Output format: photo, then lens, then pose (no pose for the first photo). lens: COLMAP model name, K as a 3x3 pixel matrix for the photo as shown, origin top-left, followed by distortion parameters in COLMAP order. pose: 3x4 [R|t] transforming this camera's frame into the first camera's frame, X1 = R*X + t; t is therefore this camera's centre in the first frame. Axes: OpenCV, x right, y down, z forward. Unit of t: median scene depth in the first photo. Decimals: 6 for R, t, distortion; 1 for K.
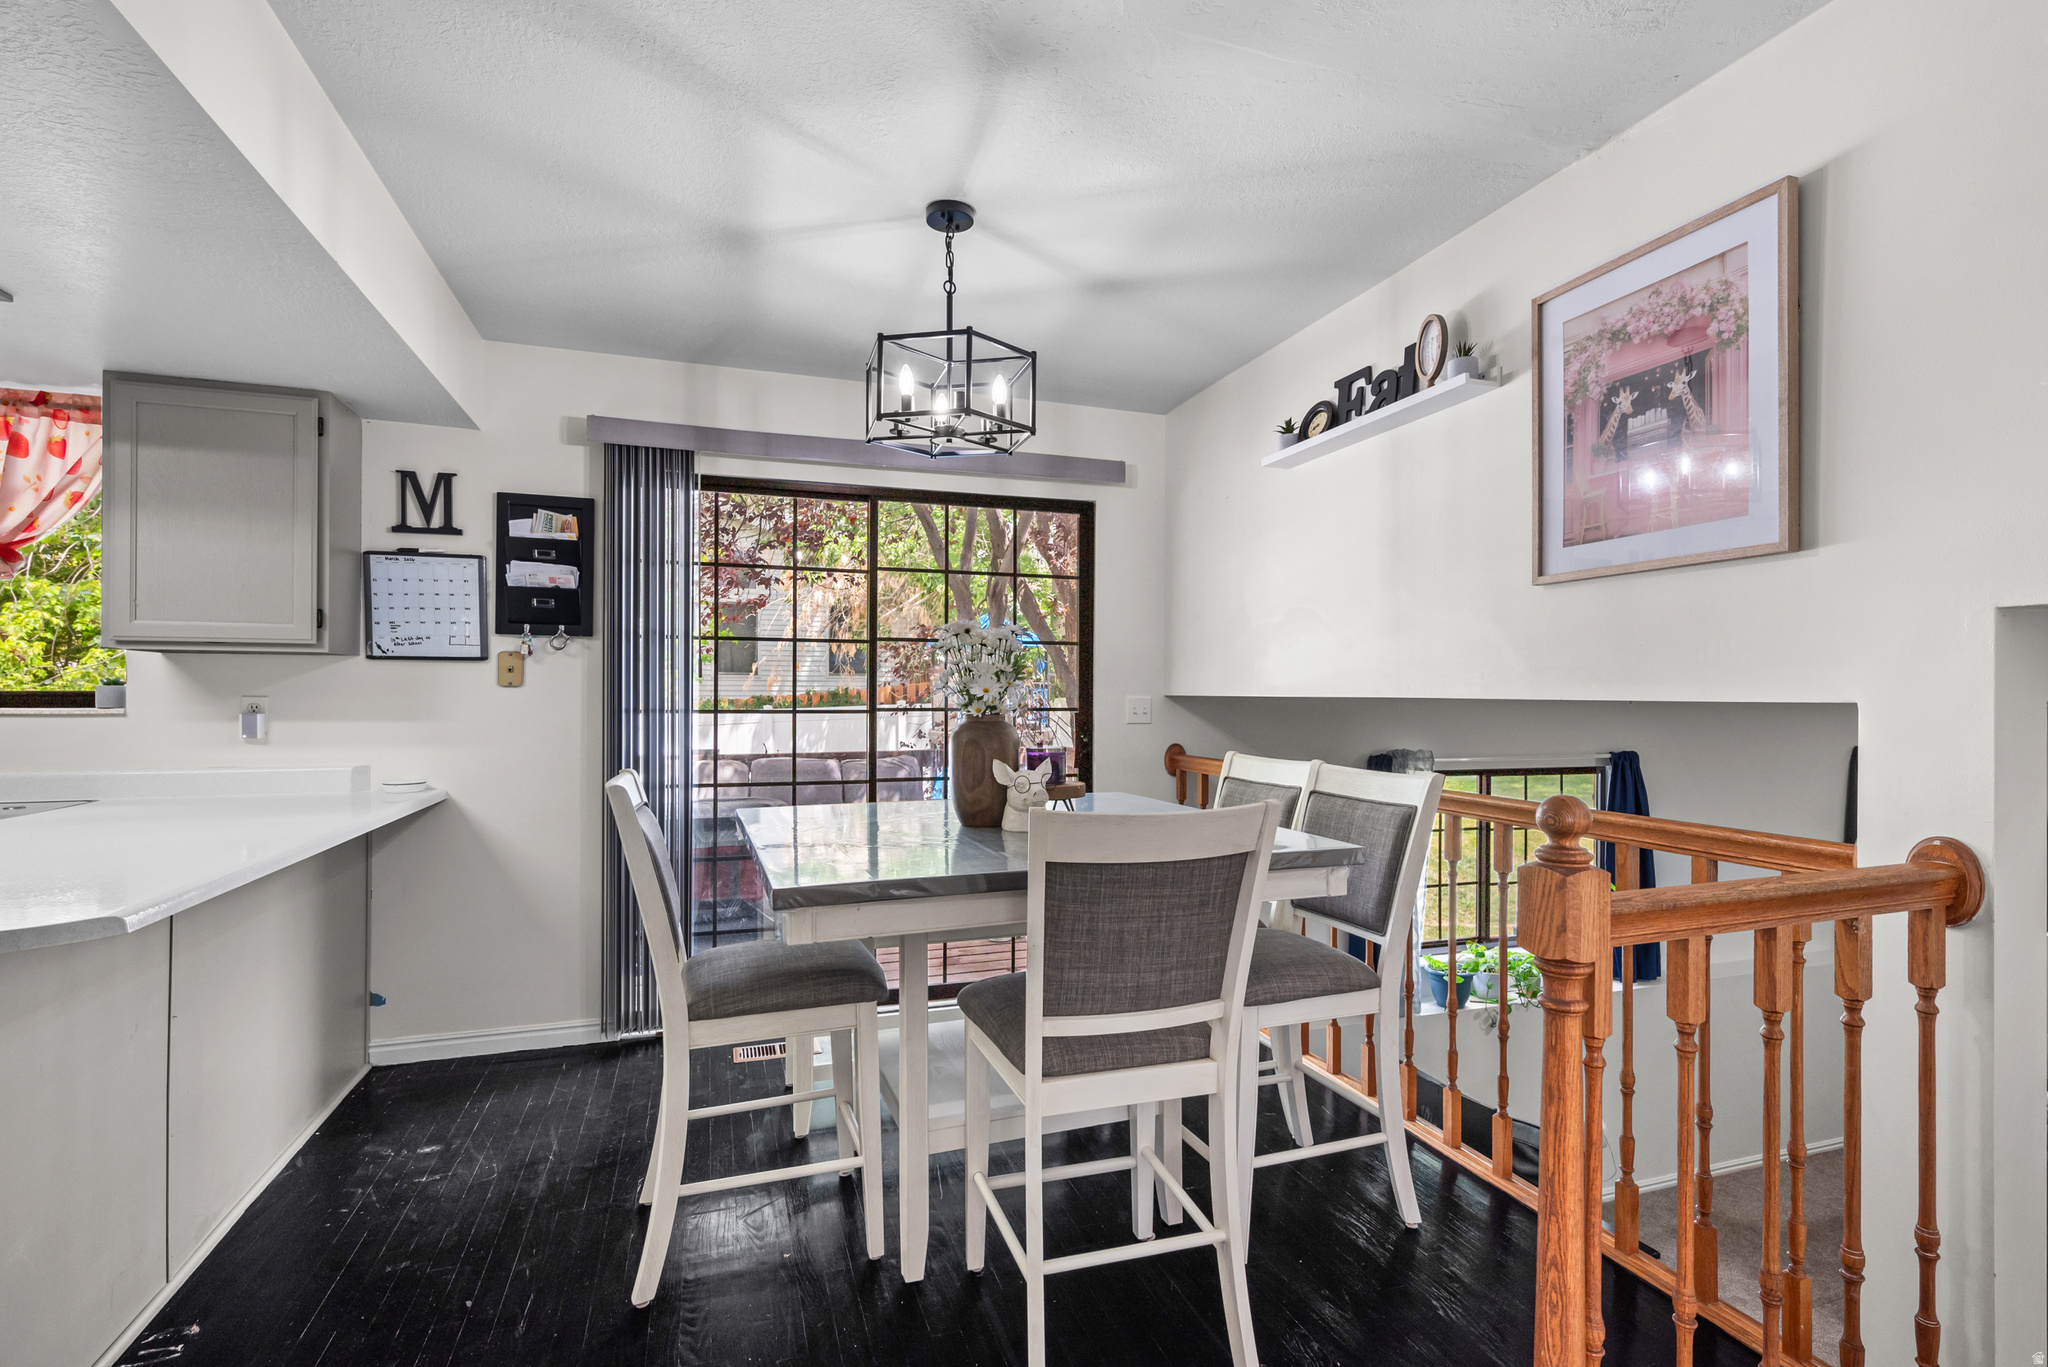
lens RADIAL K [[924.1, 0, 1019.8], [0, 924.1, 683.8], [0, 0, 1]] dist [0.010375, 0.000384]
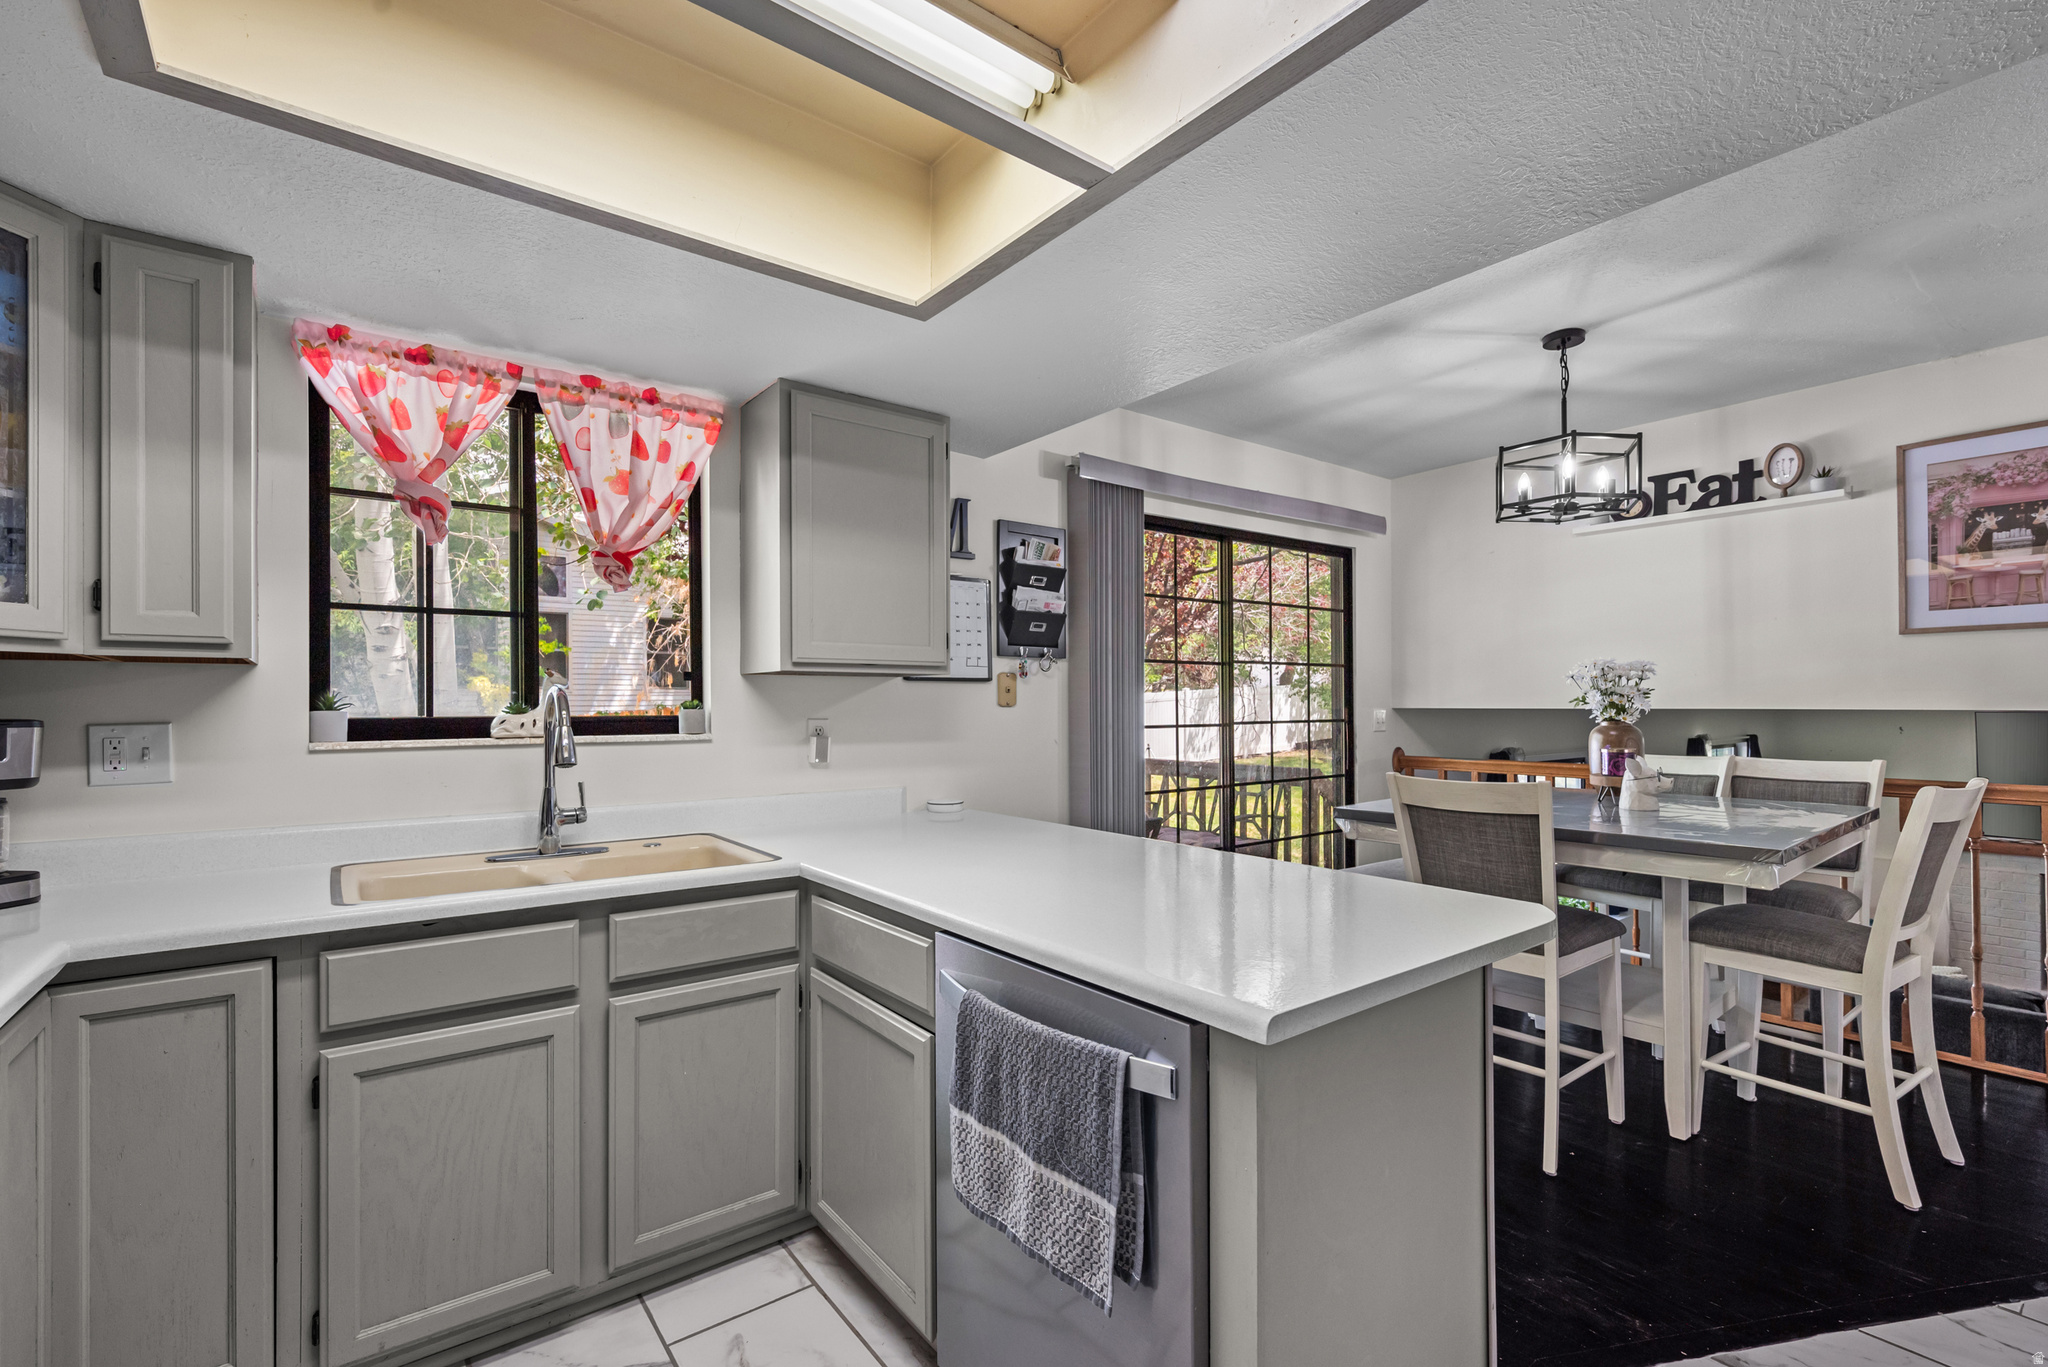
lens RADIAL K [[924.1, 0, 1008.3], [0, 924.1, 697.1], [0, 0, 1]] dist [0.010375, 0.000384]
pose [[0.944291, -0.003872, 0.329088, -0.908711], [0.005919, 0.999969, -0.005217, -0.002865], [-0.329057, 0.006875, 0.944285, 0.027230]]
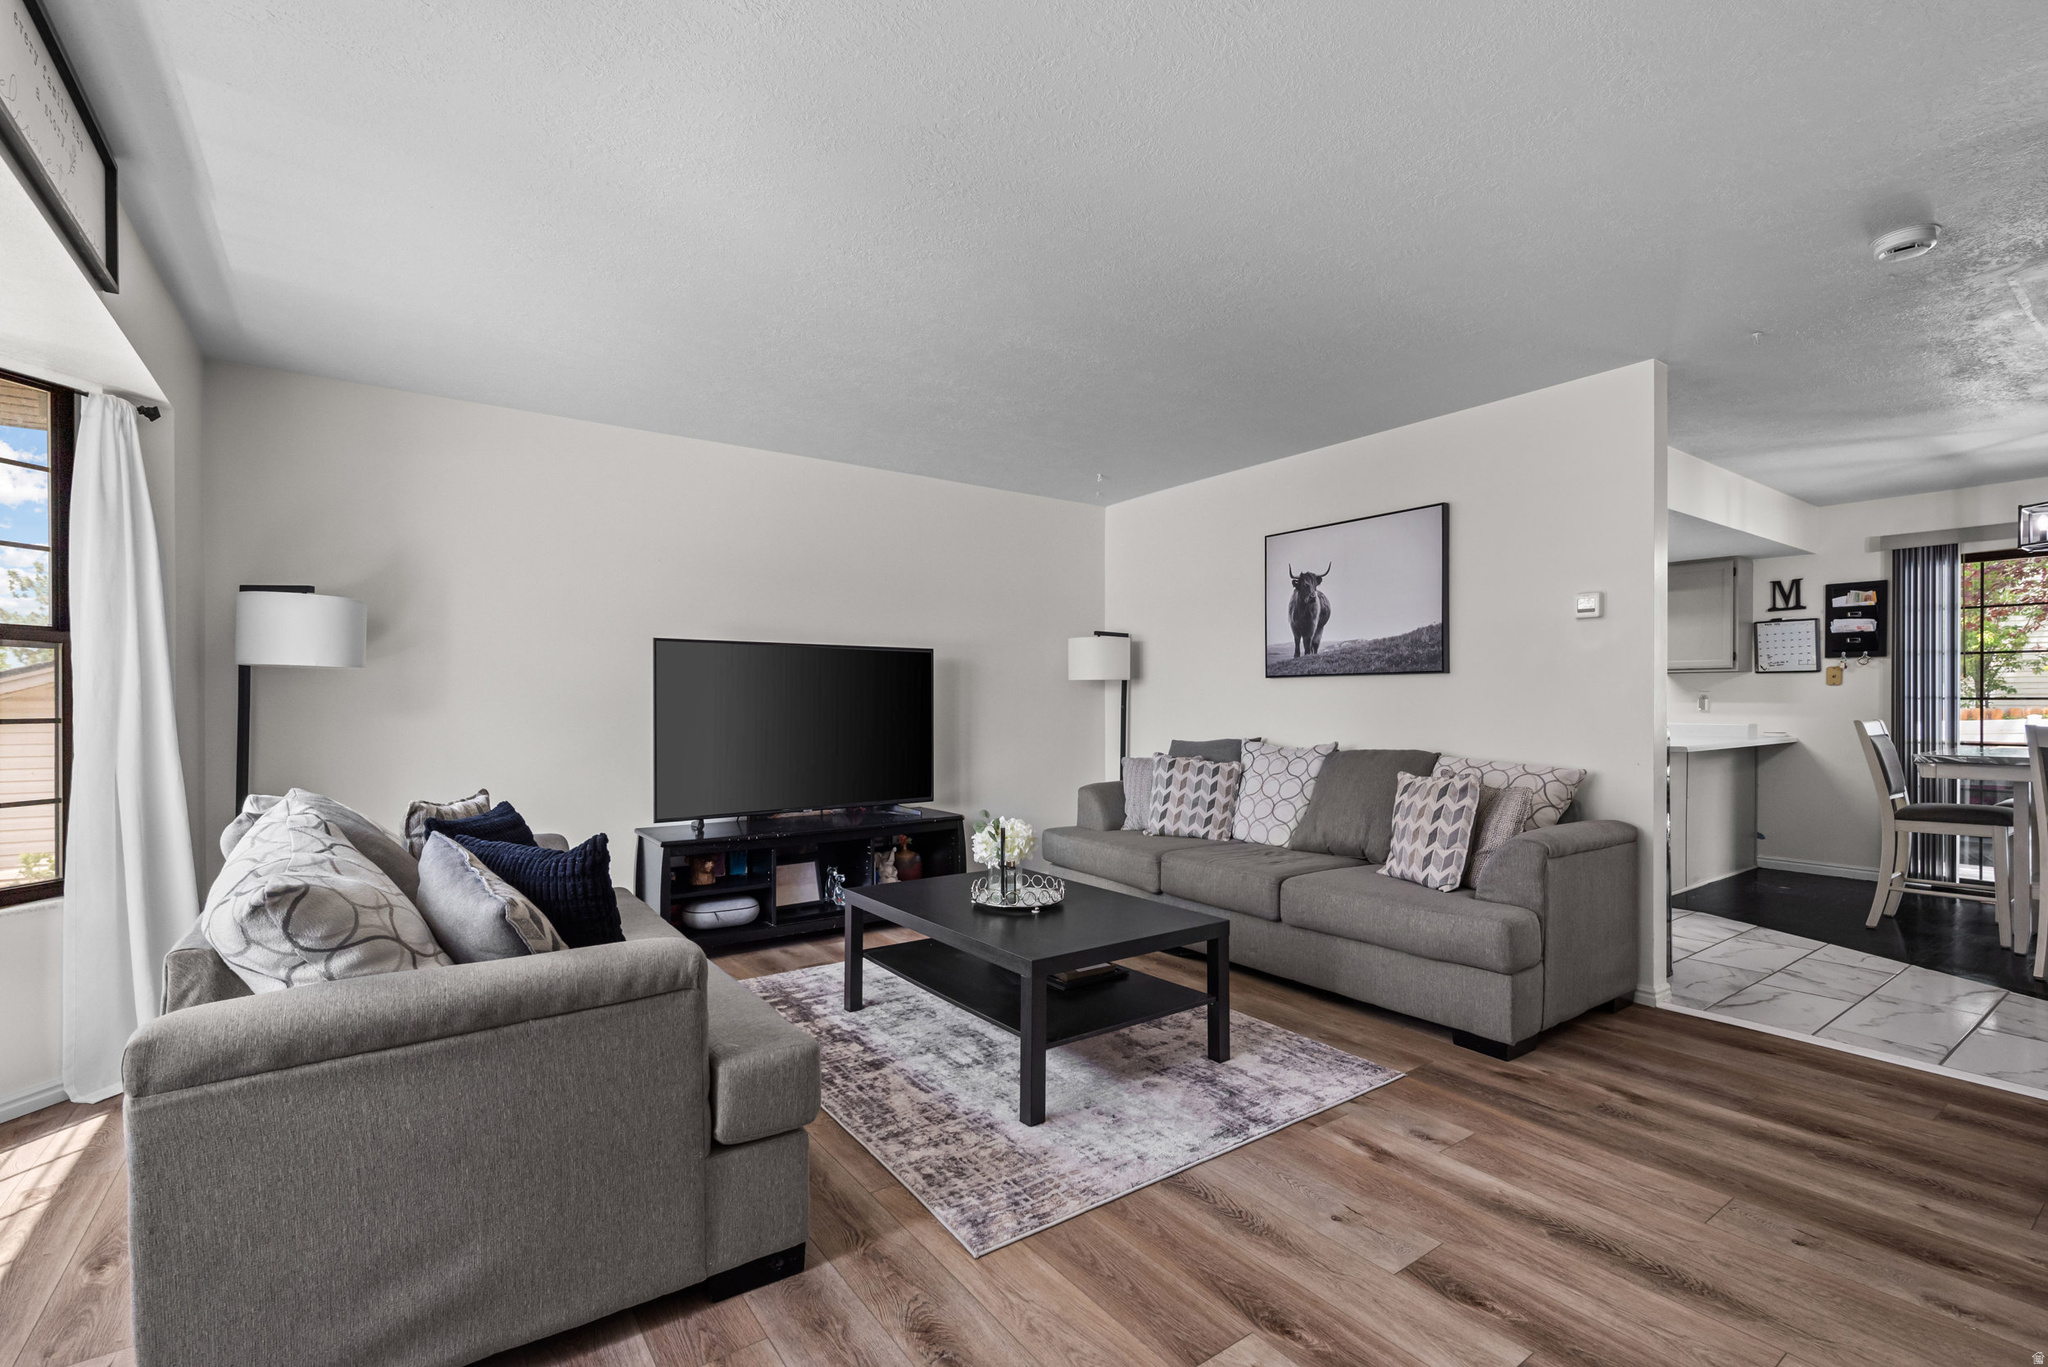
lens RADIAL K [[924.1, 0, 1037.7], [0, 924.1, 702.4], [0, 0, 1]] dist [0.010375, 0.000384]
pose [[0.300341, -0.001690, -0.953830, 0.803755], [0.001780, 0.999998, -0.001211, 0.038615], [0.953830, -0.001334, 0.300344, -1.163897]]
